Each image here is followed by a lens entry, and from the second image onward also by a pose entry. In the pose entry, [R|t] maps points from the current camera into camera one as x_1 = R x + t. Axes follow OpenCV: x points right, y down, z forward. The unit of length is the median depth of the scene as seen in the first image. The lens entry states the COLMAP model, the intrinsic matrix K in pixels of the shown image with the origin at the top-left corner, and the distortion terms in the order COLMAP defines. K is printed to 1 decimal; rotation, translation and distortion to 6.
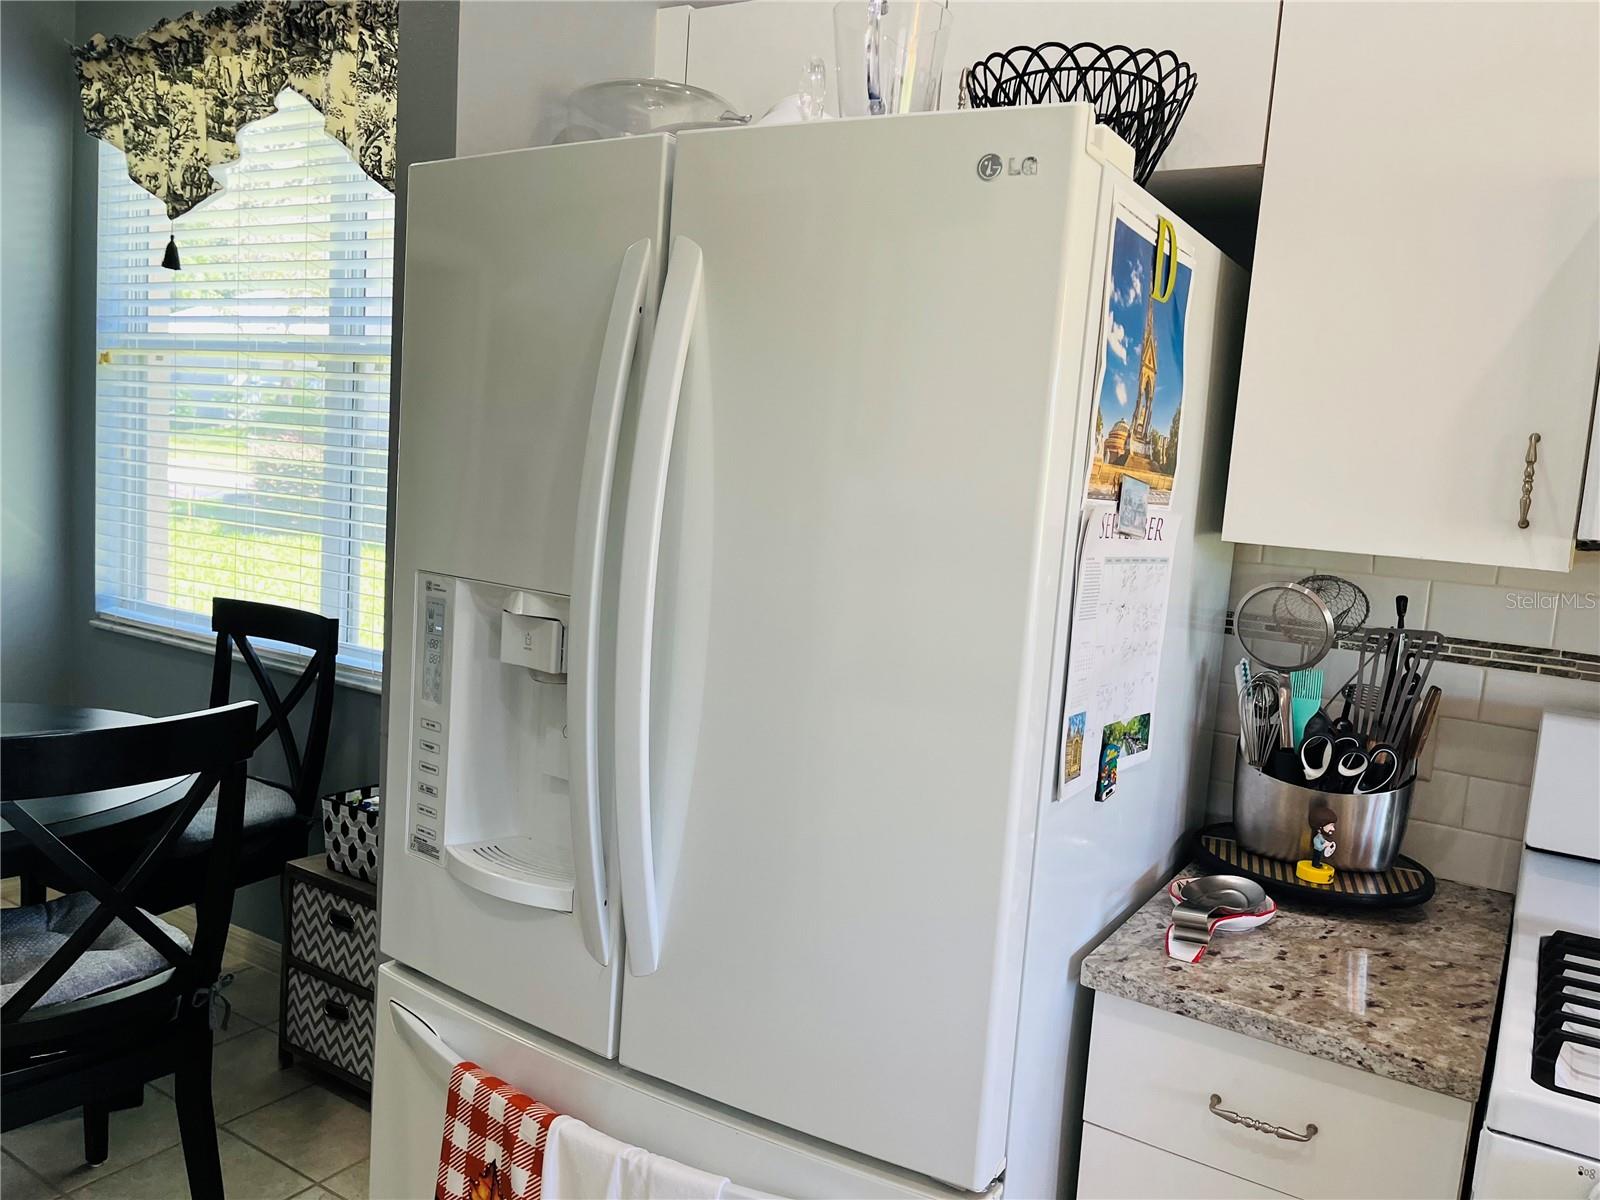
lens RADIAL K [[1215.4, 0, 842.3], [0, 1215.4, 606.1], [0, 0, 1]] dist [0.103143, -0.158248]
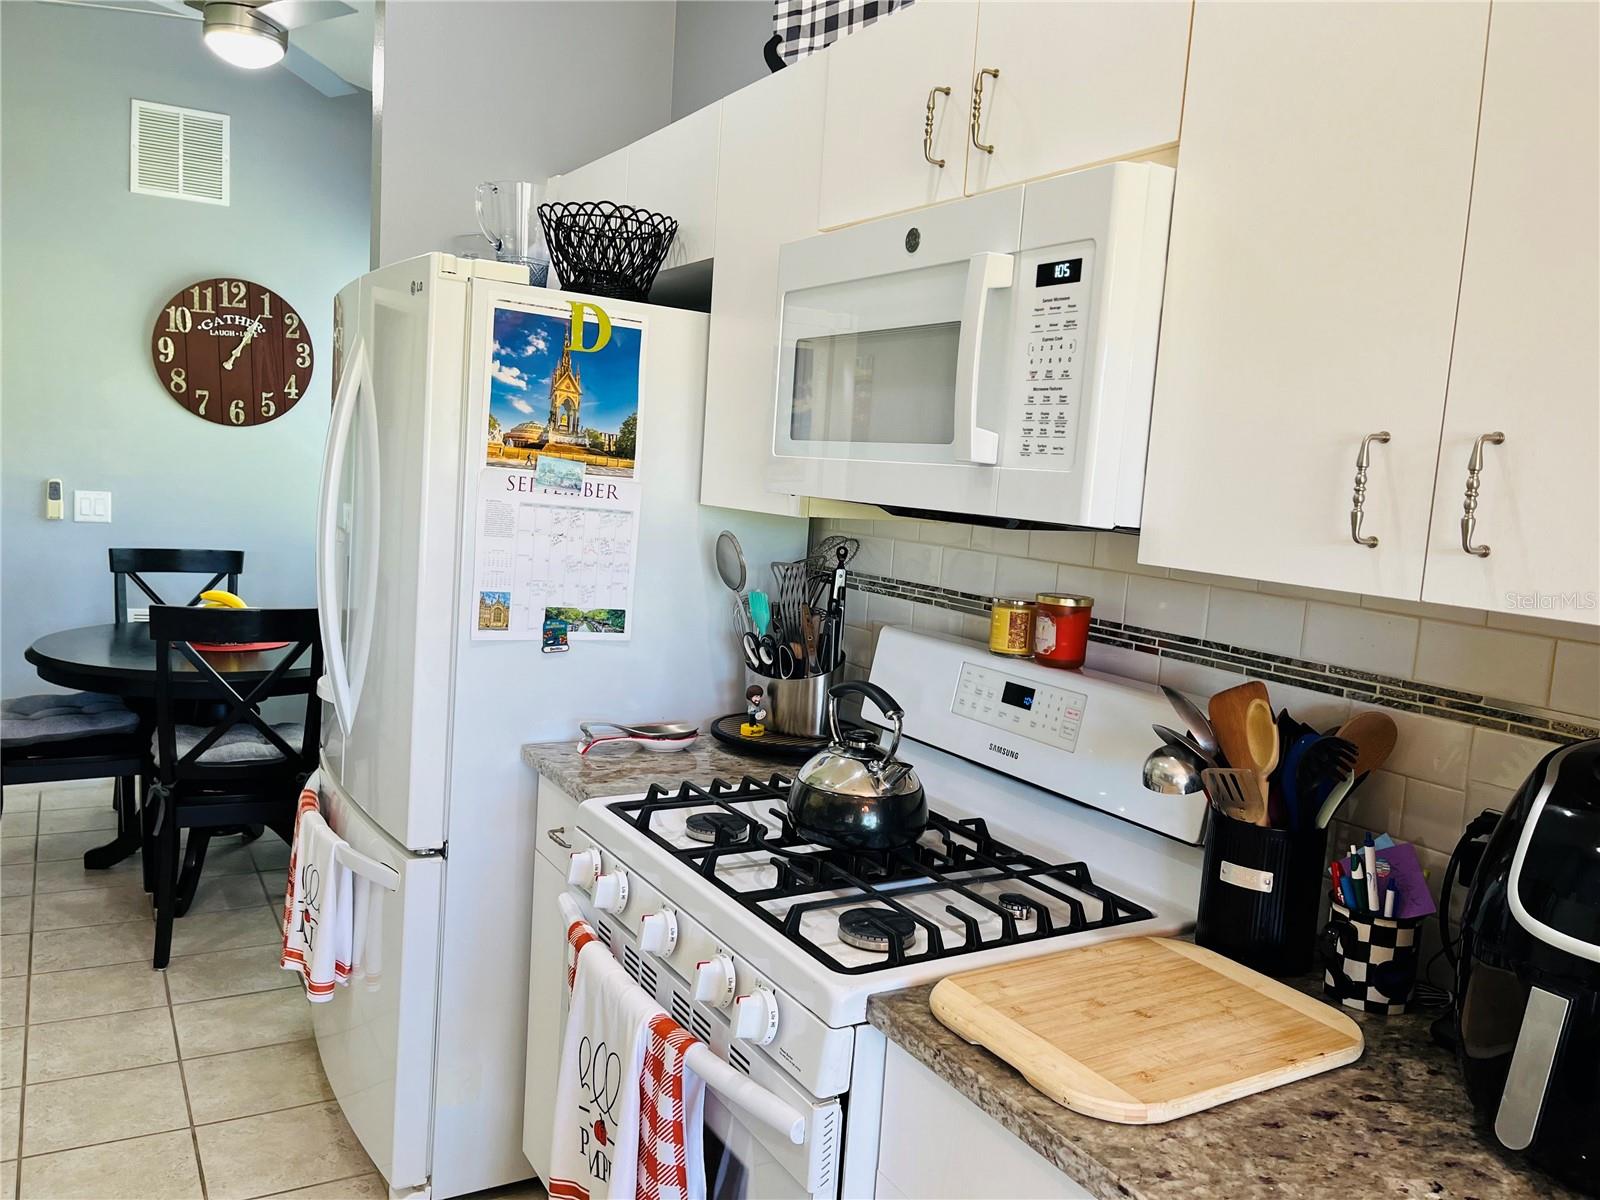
lens RADIAL K [[1215.4, 0, 842.3], [0, 1215.4, 606.1], [0, 0, 1]] dist [0.103143, -0.158248]
pose [[0.889487, 0.036702, -0.455485, 1.288094], [-0.056238, 0.997984, -0.029407, 0.119517], [0.453488, 0.051773, 0.889758, -0.286520]]
